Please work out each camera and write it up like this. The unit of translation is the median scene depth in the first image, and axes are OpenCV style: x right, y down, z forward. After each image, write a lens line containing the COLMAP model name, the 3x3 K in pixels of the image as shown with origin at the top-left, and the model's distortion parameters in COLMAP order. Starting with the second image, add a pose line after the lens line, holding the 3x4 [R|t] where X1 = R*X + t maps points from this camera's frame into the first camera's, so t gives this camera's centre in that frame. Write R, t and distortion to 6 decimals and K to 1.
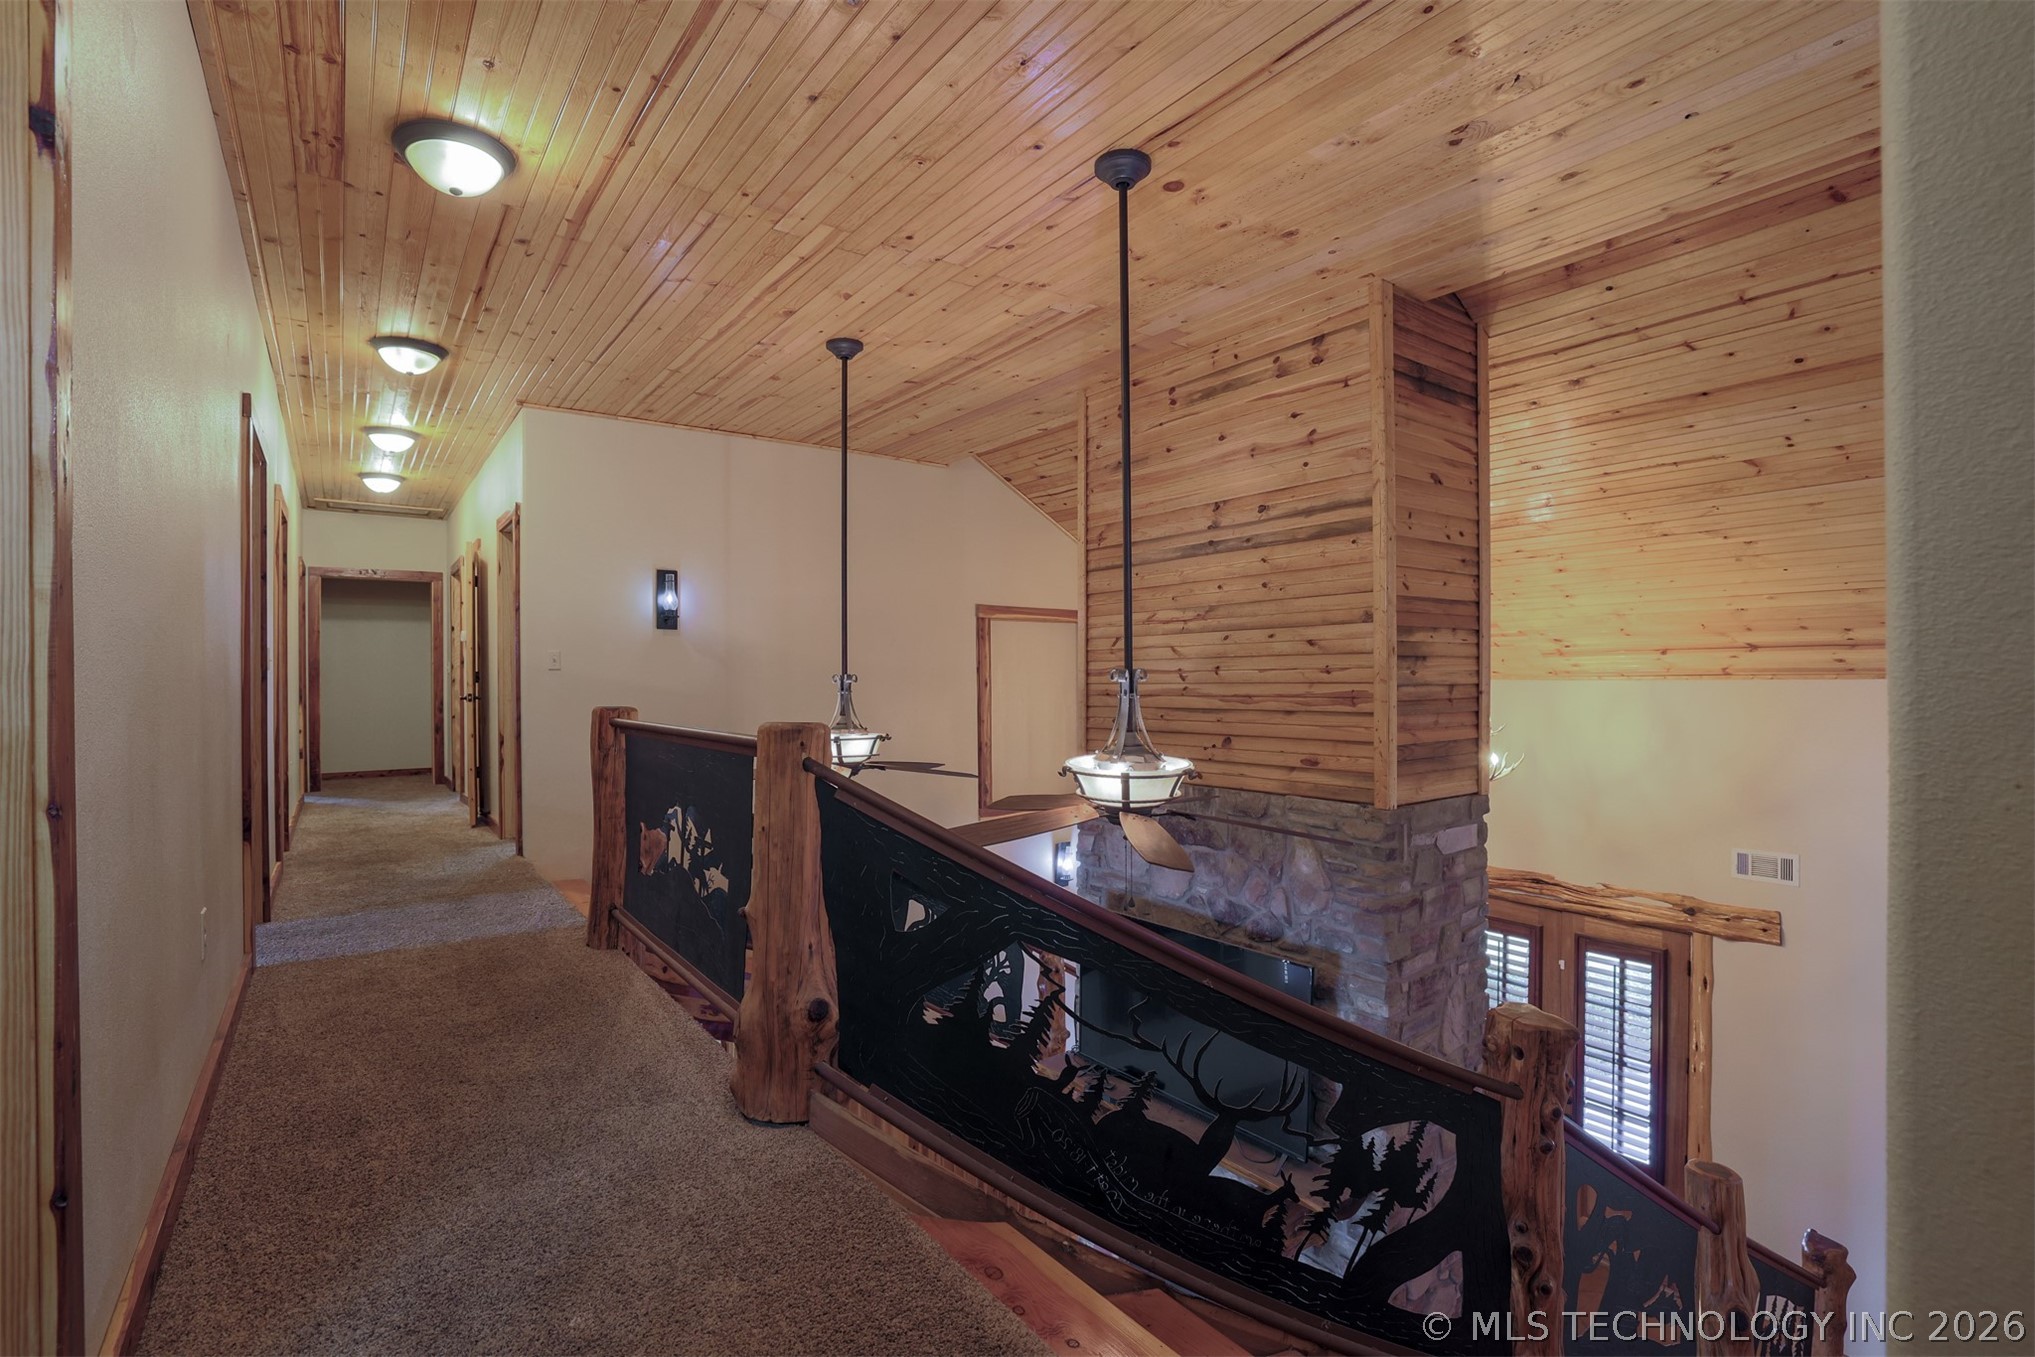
lens RADIAL K [[913.4, 0, 1011.9], [0, 913.4, 674.4], [0, 0, 1]] dist [-0.031552, 0.001036]
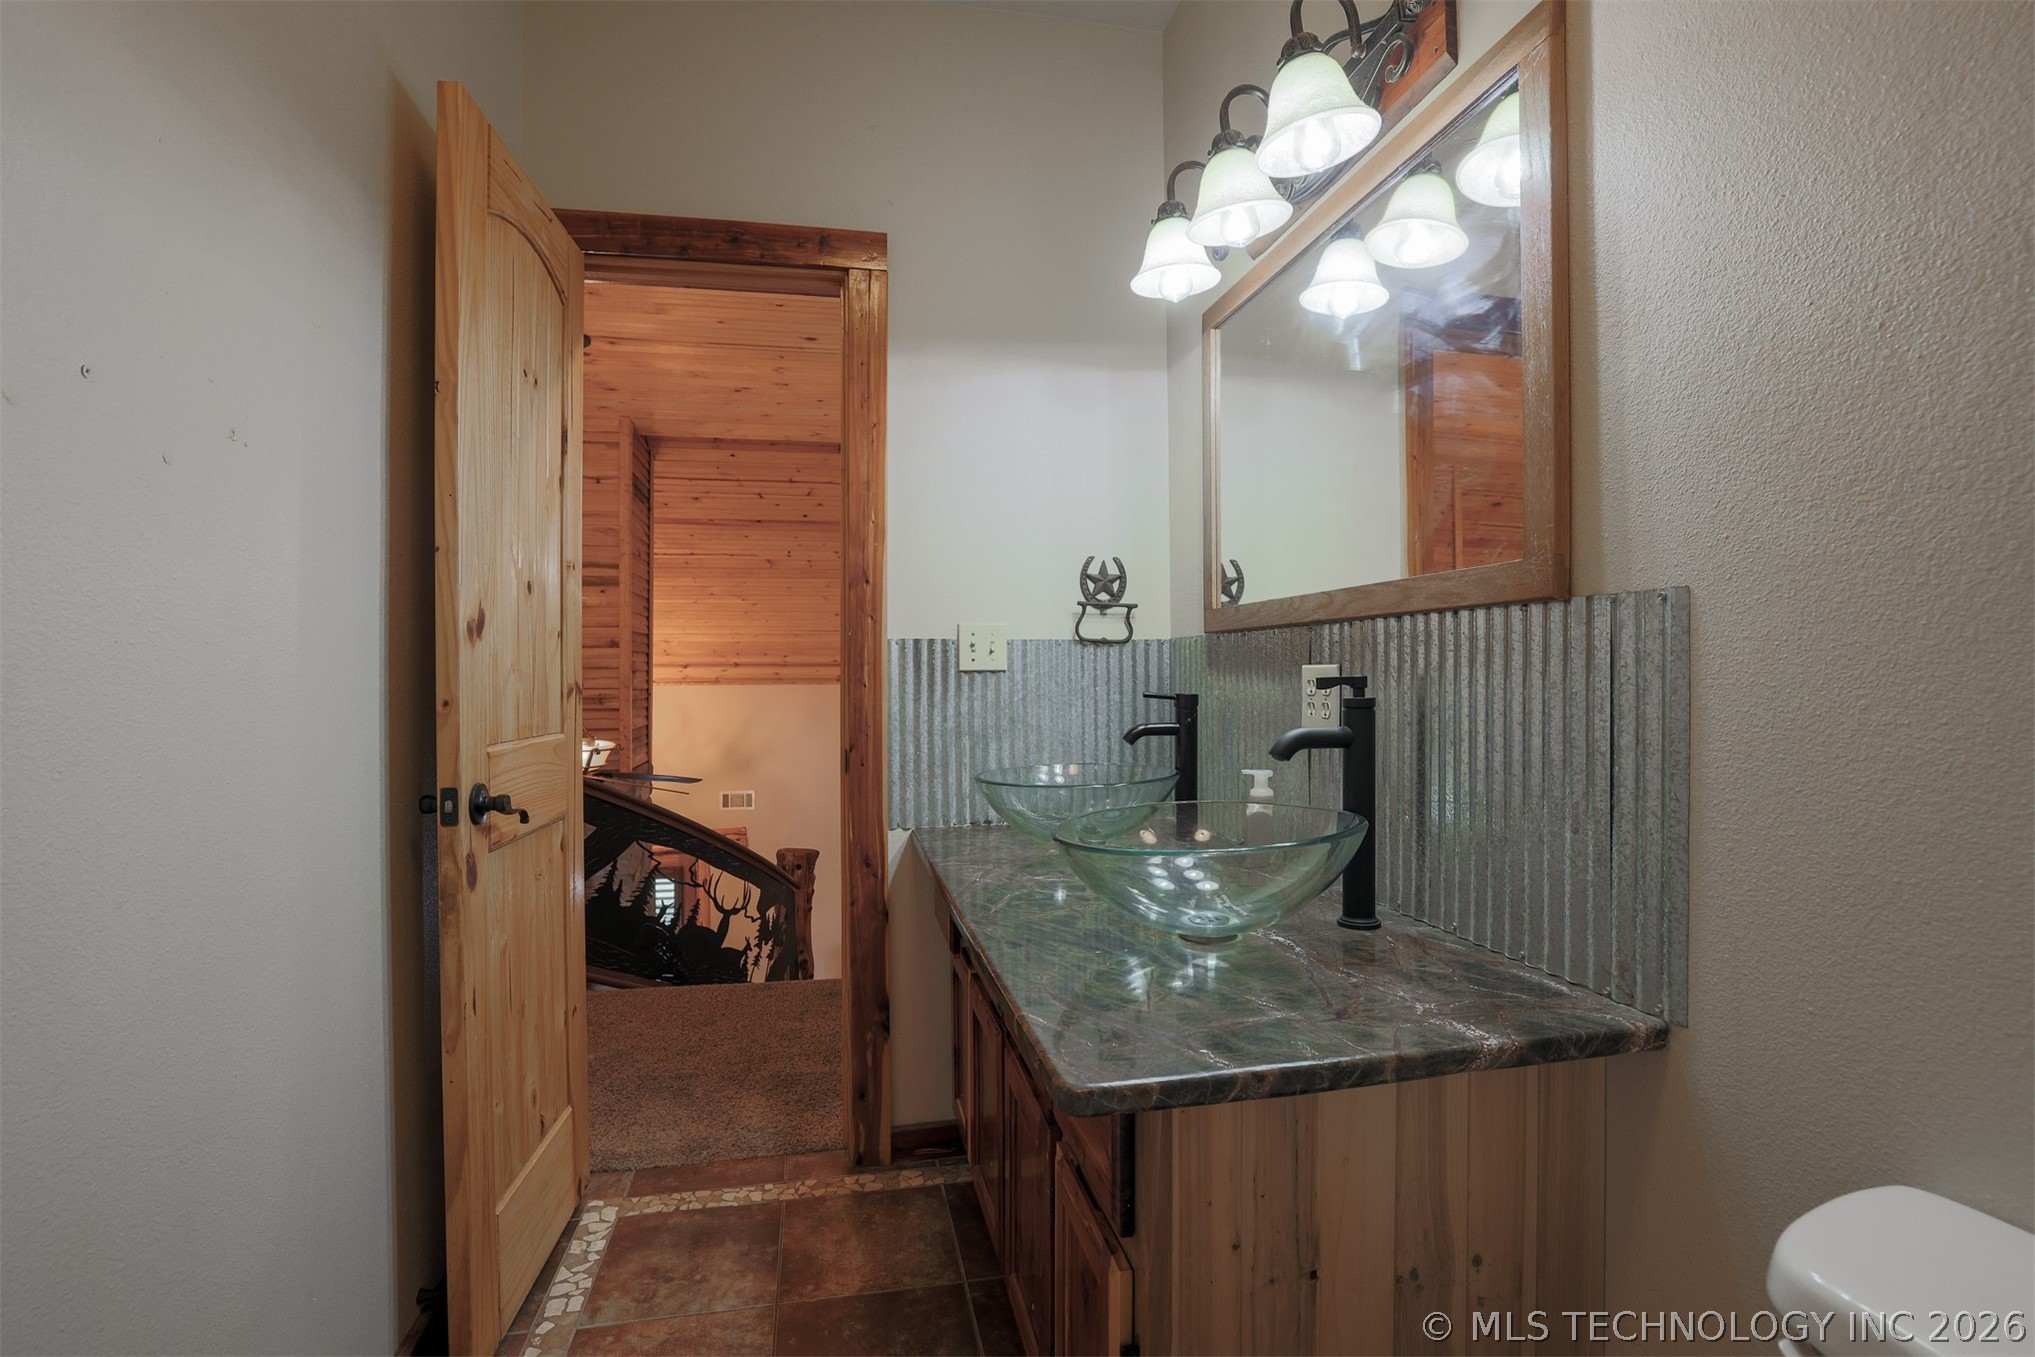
lens RADIAL K [[913.4, 0, 1010.9], [0, 913.4, 679.5], [0, 0, 1]] dist [-0.031552, 0.001036]
pose [[0.406106, -0.002413, 0.913823, -0.693211], [0.005228, 0.999986, 0.000317, -0.002855], [-0.913811, 0.004649, 0.406113, -0.184293]]
